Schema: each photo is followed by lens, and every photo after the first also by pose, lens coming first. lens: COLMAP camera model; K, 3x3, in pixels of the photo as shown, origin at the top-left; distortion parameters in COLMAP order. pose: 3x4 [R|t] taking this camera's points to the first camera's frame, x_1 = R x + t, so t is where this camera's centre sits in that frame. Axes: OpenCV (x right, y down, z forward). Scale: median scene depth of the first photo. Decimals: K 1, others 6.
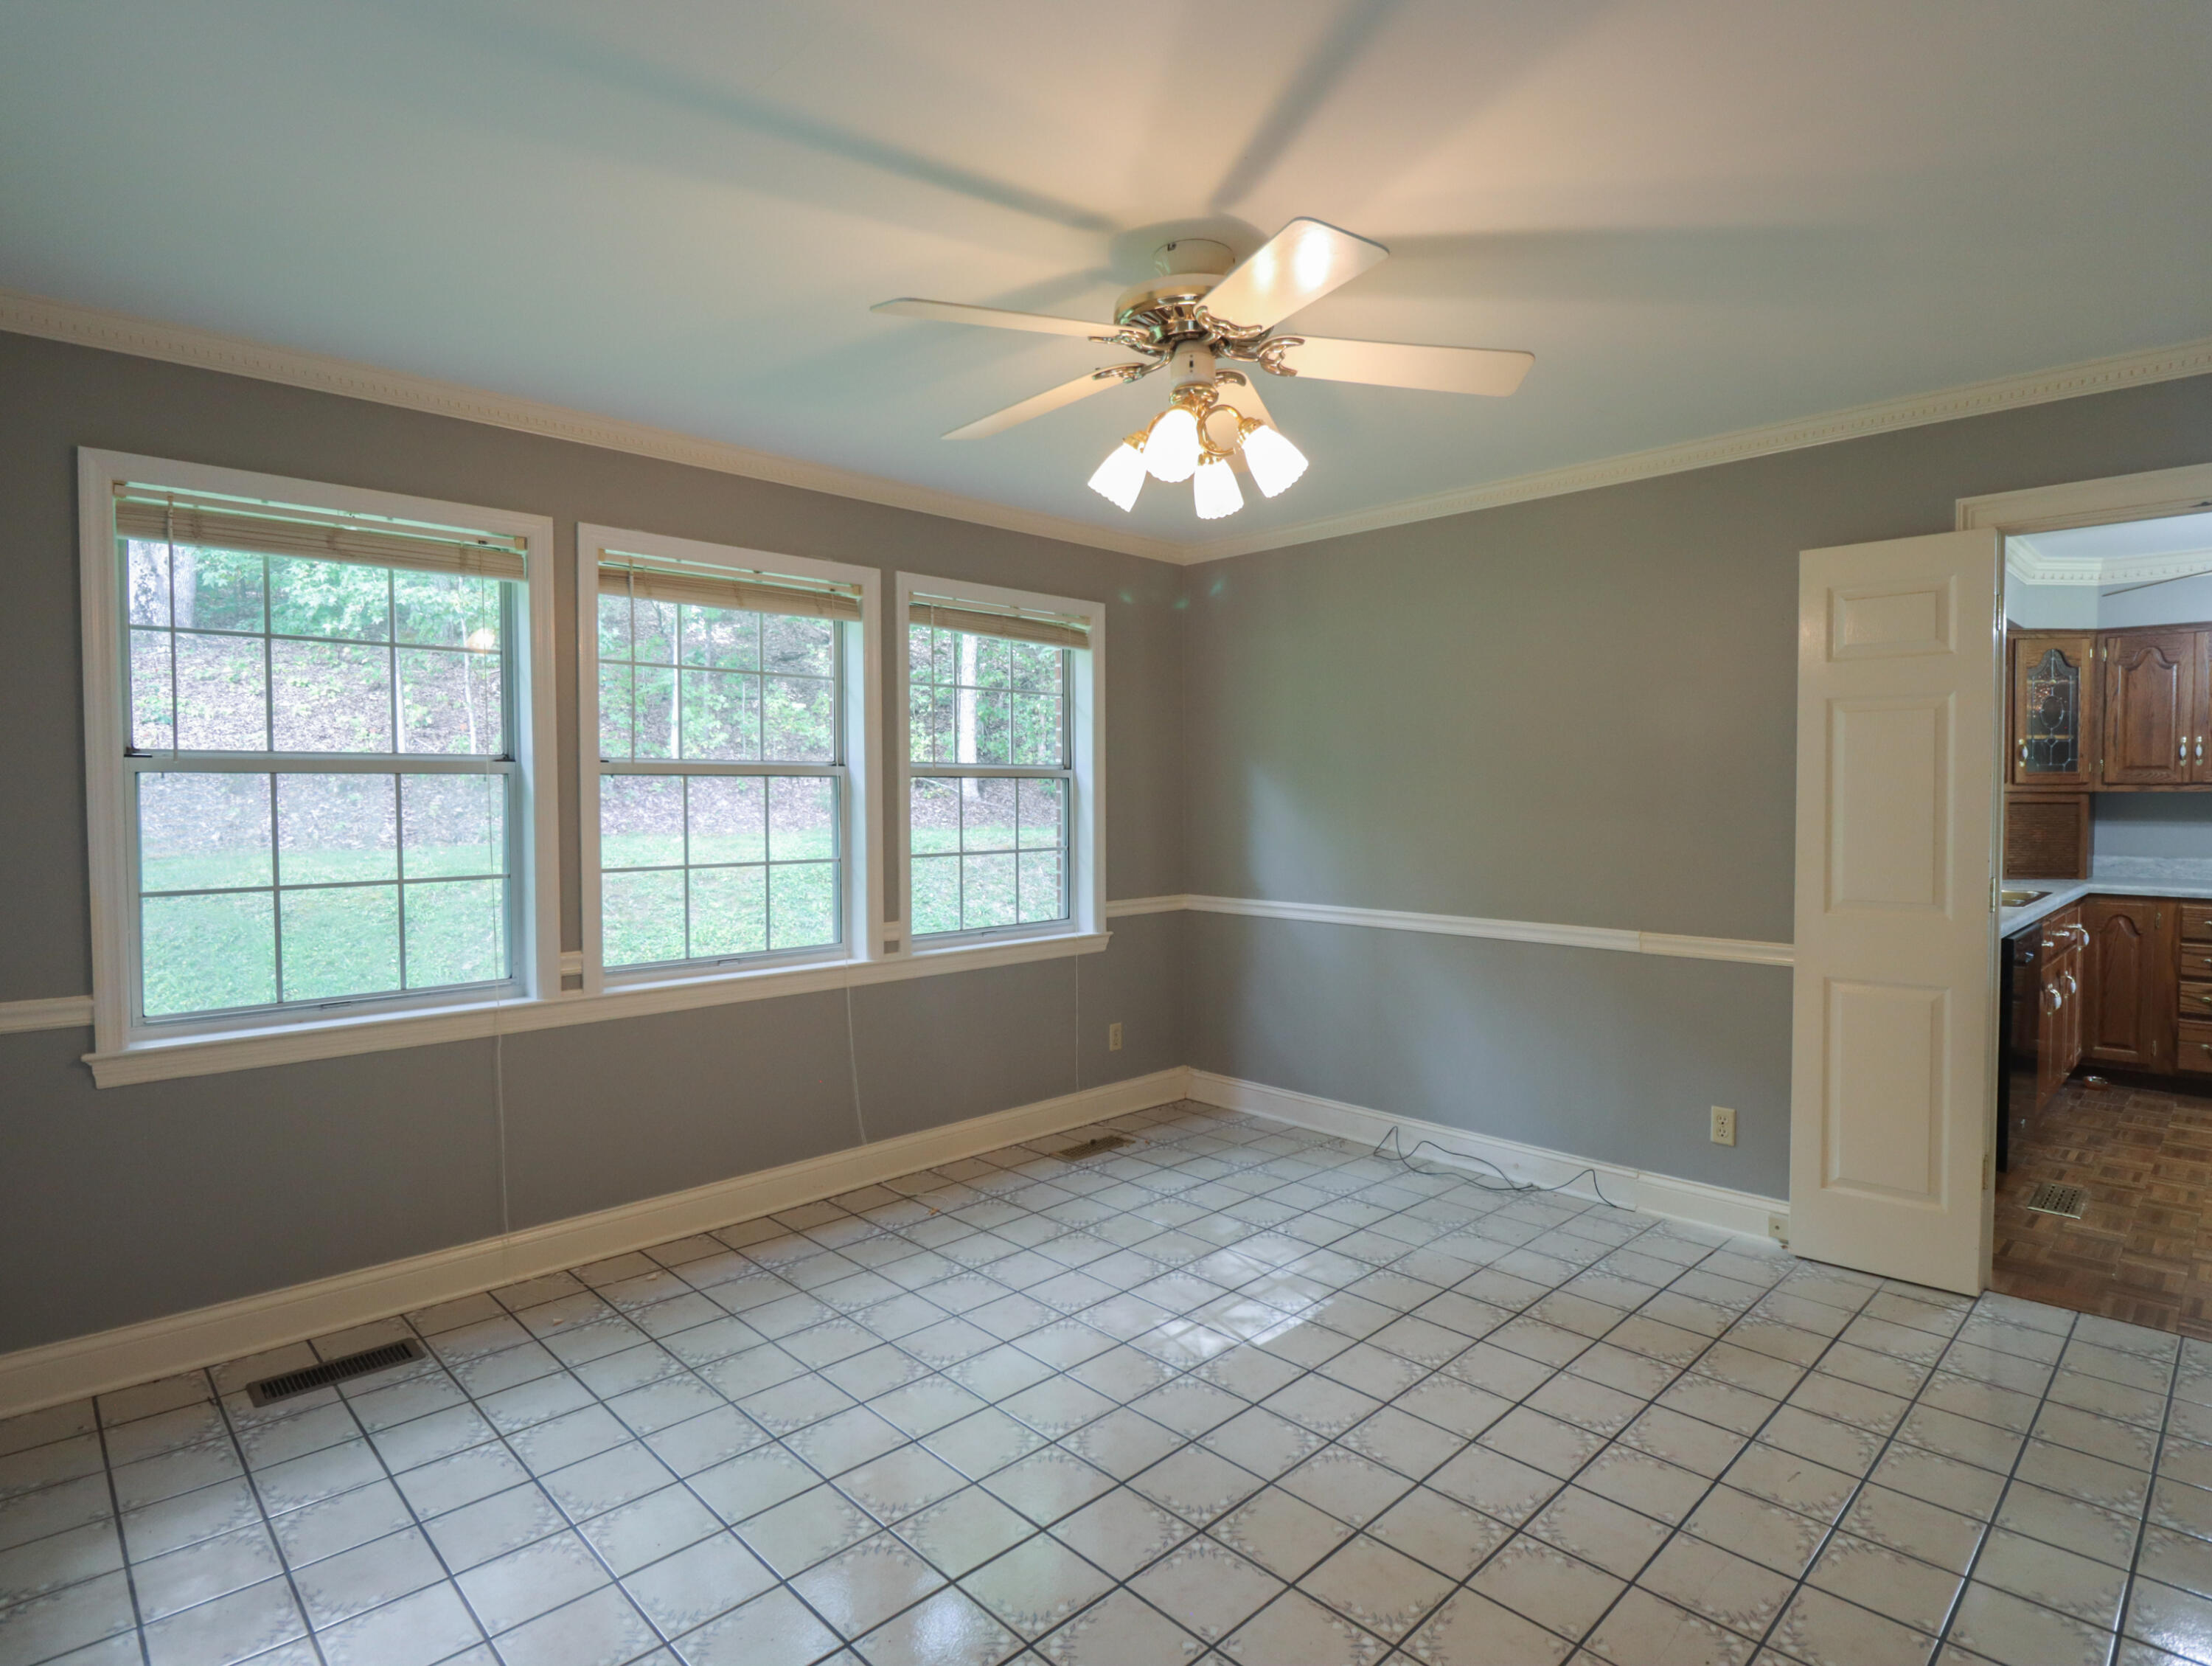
lens RADIAL K [[1160.0, 0, 1114.2], [0, 1160.0, 828.0], [0, 0, 1]] dist [0.017200, -0.025815]
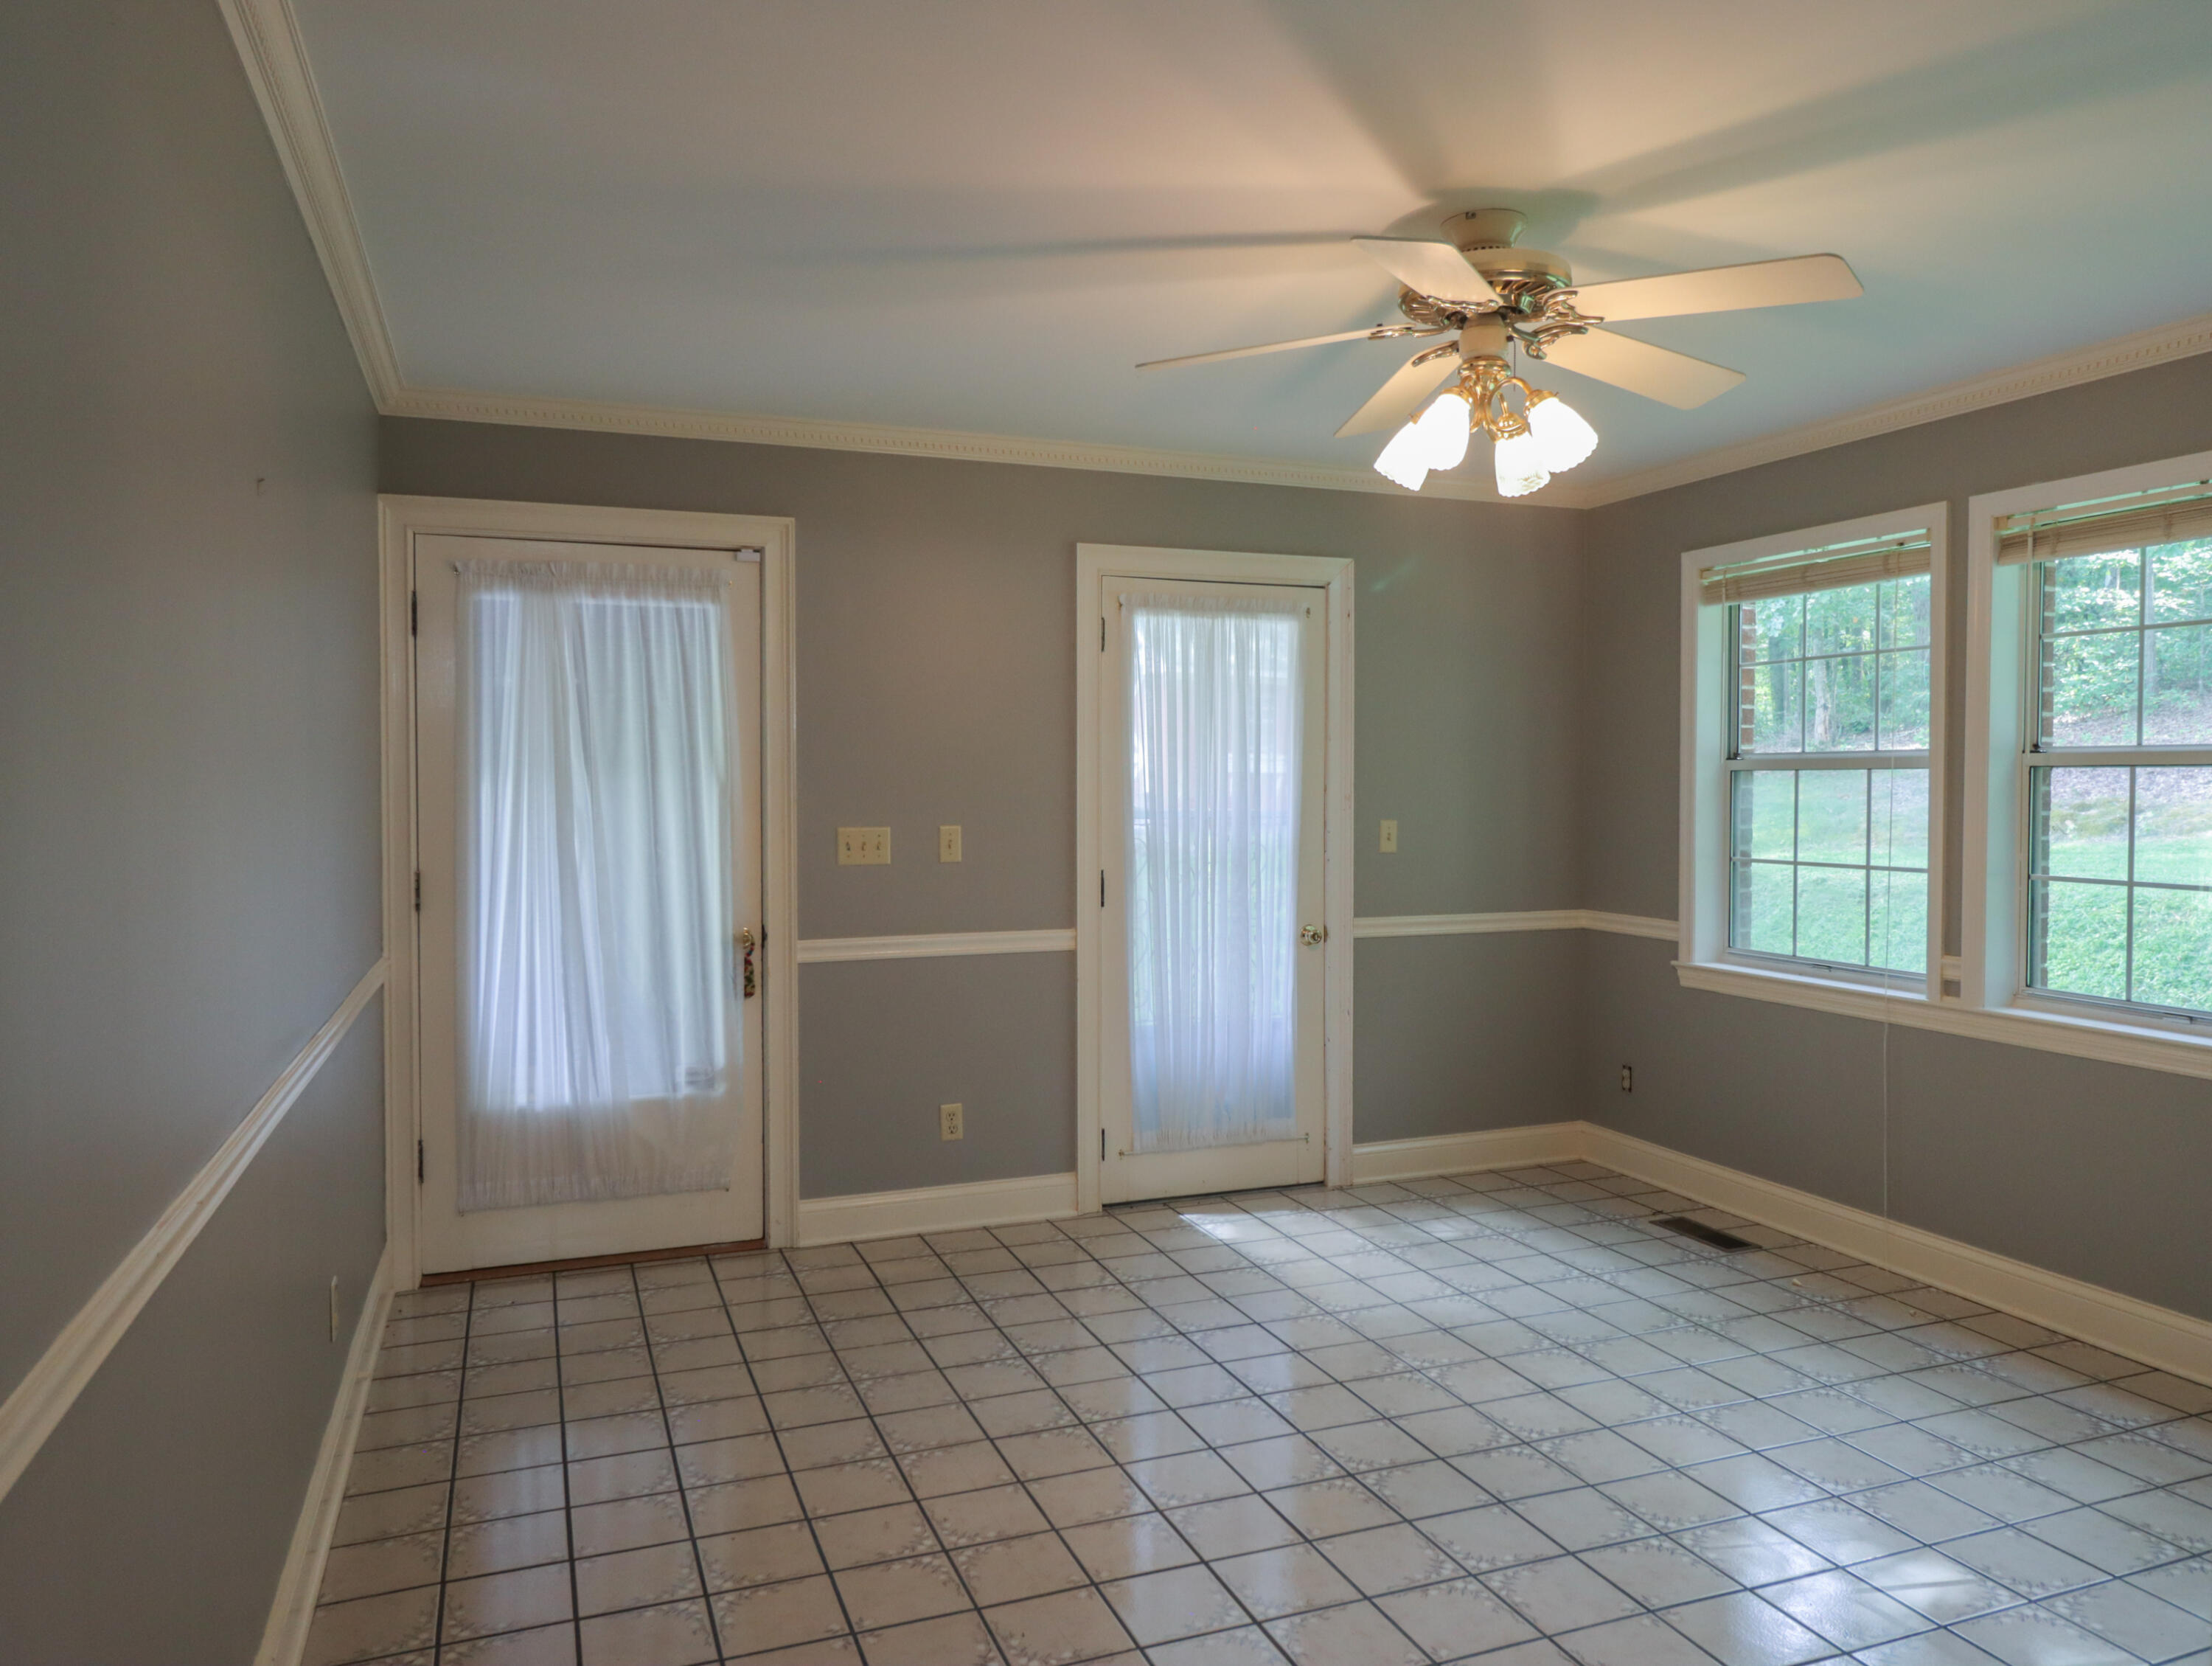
lens RADIAL K [[1516.9, 0, 1106.0], [0, 1516.9, 833.0], [0, 0, 1]] dist [-0.004763, -0.001948]
pose [[-0.398378, 0.033336, -0.916615, 0.929607], [-0.028120, 0.998426, 0.048533, -0.033513], [0.916790, 0.045110, -0.396814, 0.856214]]
